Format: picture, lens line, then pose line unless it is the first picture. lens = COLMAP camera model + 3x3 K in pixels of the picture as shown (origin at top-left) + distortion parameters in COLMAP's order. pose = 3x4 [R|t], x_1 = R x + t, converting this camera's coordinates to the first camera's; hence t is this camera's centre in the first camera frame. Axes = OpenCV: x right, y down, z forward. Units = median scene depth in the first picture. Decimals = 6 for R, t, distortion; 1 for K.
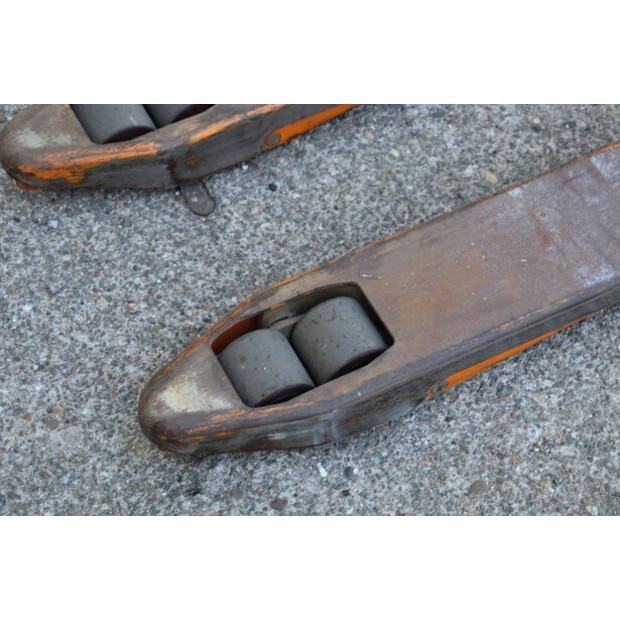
lens RADIAL K [[1442.8, 0, 309.6], [0, 1442.8, 321.1], [0, 0, 1]] dist [0.340345, 0.365128]
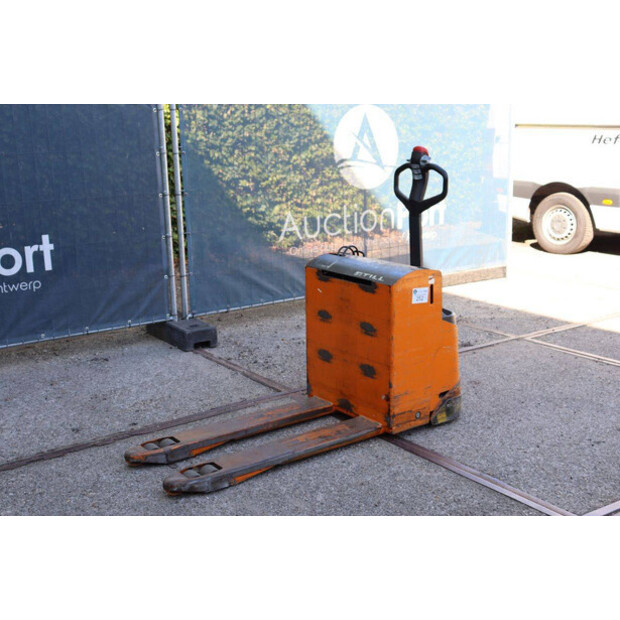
lens RADIAL K [[878.5, 0, 341.6], [0, 878.5, 319.8], [0, 0, 1]] dist [0.012840, 0.015643]
pose [[0.982086, -0.051011, 0.181395, -0.043299], [0.158306, 0.745498, -0.647435, 1.377914], [-0.102203, 0.664553, 0.740219, -1.218391]]
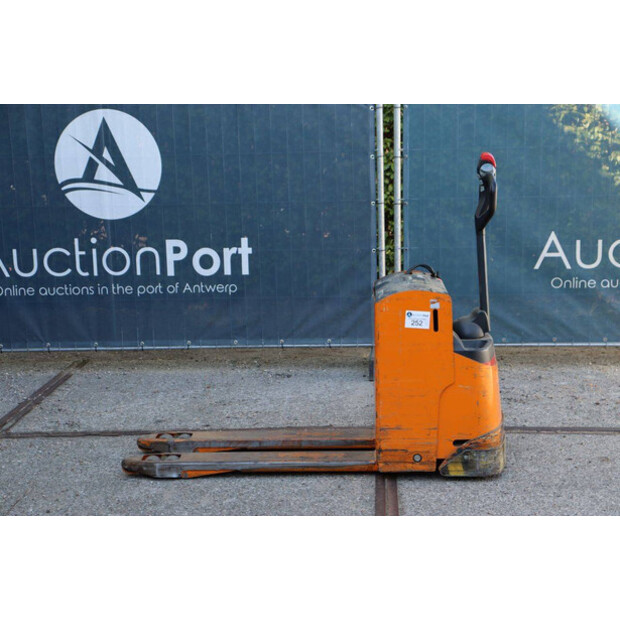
lens RADIAL K [[1442.8, 0, 309.6], [0, 1442.8, 321.1], [0, 0, 1]] dist [0.340345, 0.365128]
pose [[0.853138, 0.062834, -0.517888, 2.565392], [-0.415375, 0.682422, -0.601468, 2.138341], [0.315626, 0.728252, 0.608300, -1.806708]]
